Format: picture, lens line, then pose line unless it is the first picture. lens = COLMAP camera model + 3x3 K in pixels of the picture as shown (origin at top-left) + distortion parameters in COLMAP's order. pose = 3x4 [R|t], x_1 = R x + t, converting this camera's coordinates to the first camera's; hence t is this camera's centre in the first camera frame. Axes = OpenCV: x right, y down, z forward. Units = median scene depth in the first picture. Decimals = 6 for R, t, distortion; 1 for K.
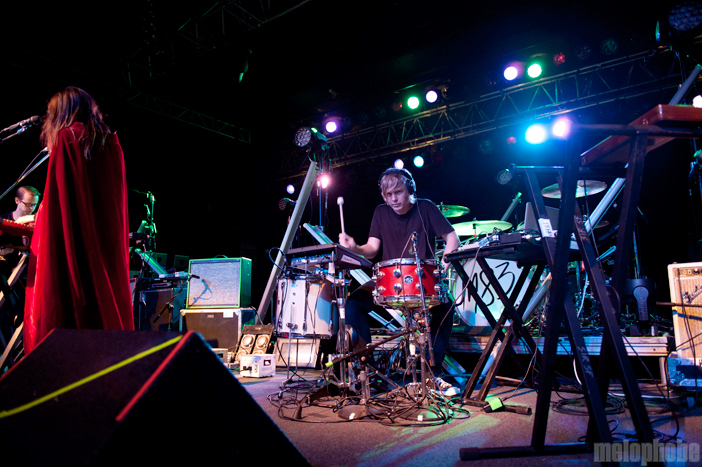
lens RADIAL K [[488.2, 0, 351.0], [0, 488.2, 233.5], [0, 0, 1]] dist [-0.041984, 0.000640]
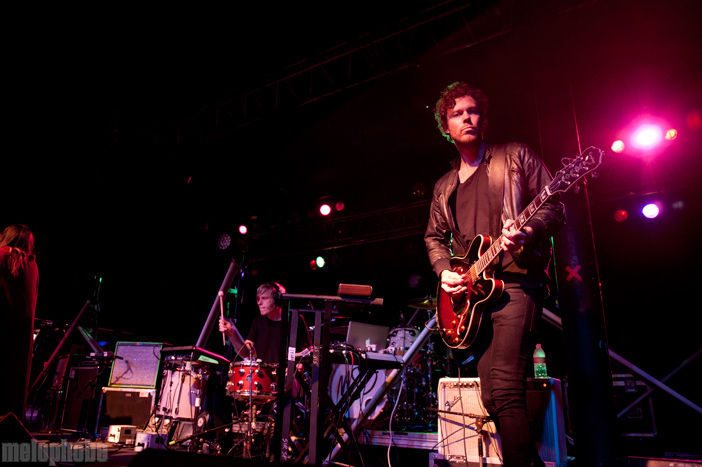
lens RADIAL K [[488.2, 0, 351.0], [0, 488.2, 233.5], [0, 0, 1]] dist [-0.041984, 0.000640]
pose [[0.997463, 0.062428, 0.034203, 0.303983], [-0.056187, 0.985492, -0.160150, -0.087818], [-0.043704, 0.157822, 0.986500, -0.321042]]
